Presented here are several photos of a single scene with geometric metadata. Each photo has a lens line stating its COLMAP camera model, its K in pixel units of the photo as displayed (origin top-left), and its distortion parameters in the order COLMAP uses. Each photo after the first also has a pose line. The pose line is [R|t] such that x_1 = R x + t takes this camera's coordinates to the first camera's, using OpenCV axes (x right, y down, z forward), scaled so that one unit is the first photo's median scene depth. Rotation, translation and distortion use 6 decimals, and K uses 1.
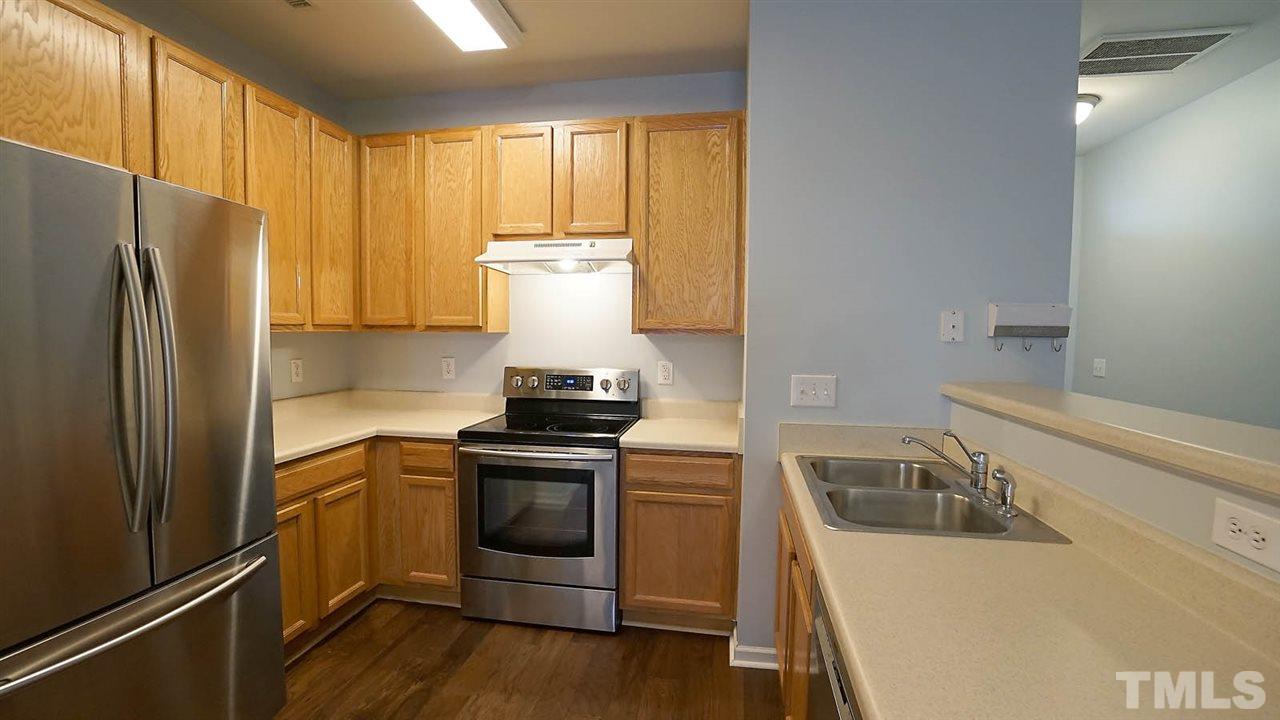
lens RADIAL K [[566.2, 0, 635.7], [0, 566.2, 365.0], [0, 0, 1]] dist [-0.066399, 0.026157]
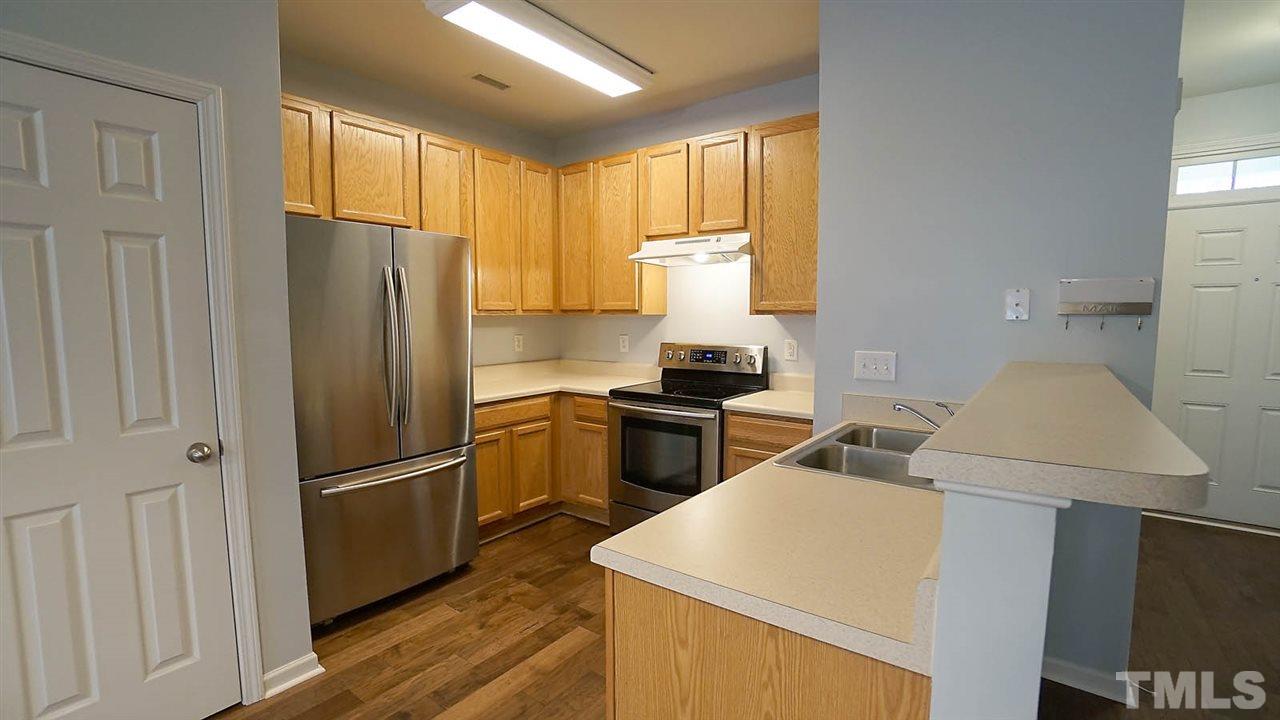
lens RADIAL K [[566.2, 0, 635.7], [0, 566.2, 365.0], [0, 0, 1]] dist [-0.066399, 0.026157]
pose [[0.892689, 0.030649, -0.449630, 0.317722], [-0.017144, 0.999272, 0.034077, 0.012653], [0.450348, -0.022712, 0.892564, -0.144218]]
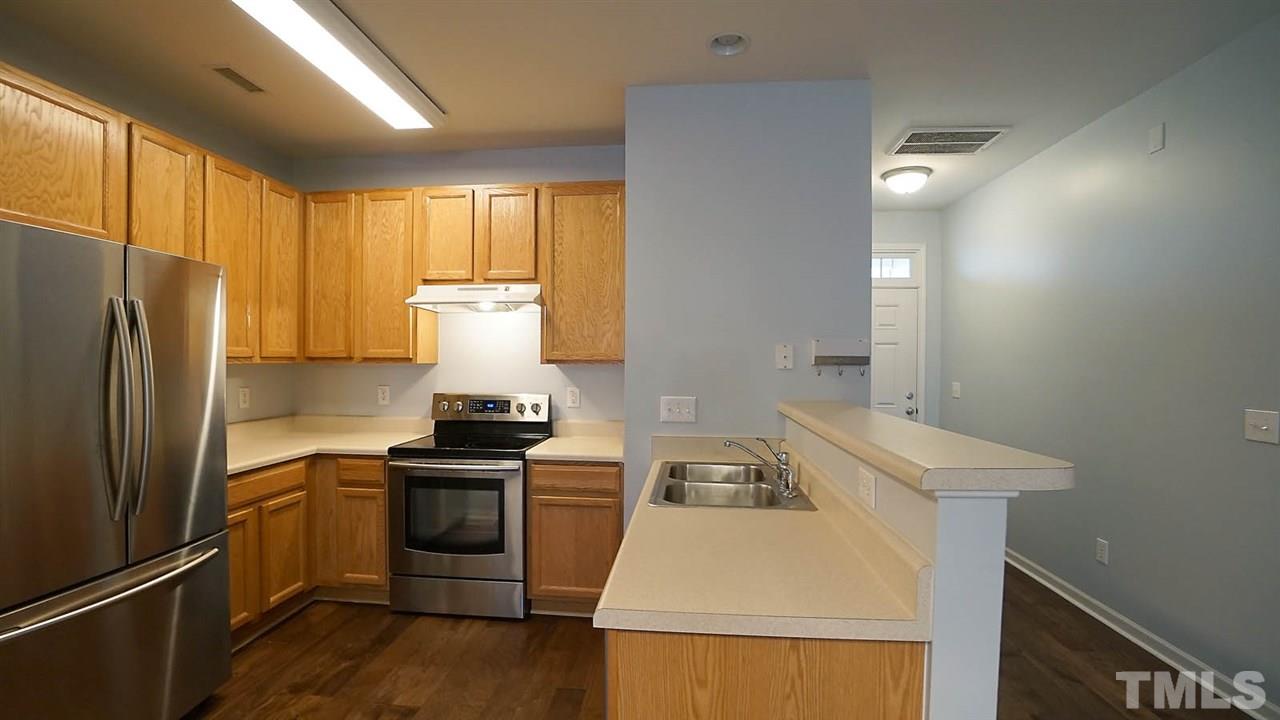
lens RADIAL K [[566.2, 0, 635.7], [0, 566.2, 365.0], [0, 0, 1]] dist [-0.066399, 0.026157]
pose [[0.996884, -0.005476, 0.078694, 0.101404], [0.009468, 0.998682, -0.050443, 0.008499], [-0.078314, 0.051031, 0.995622, -0.195419]]
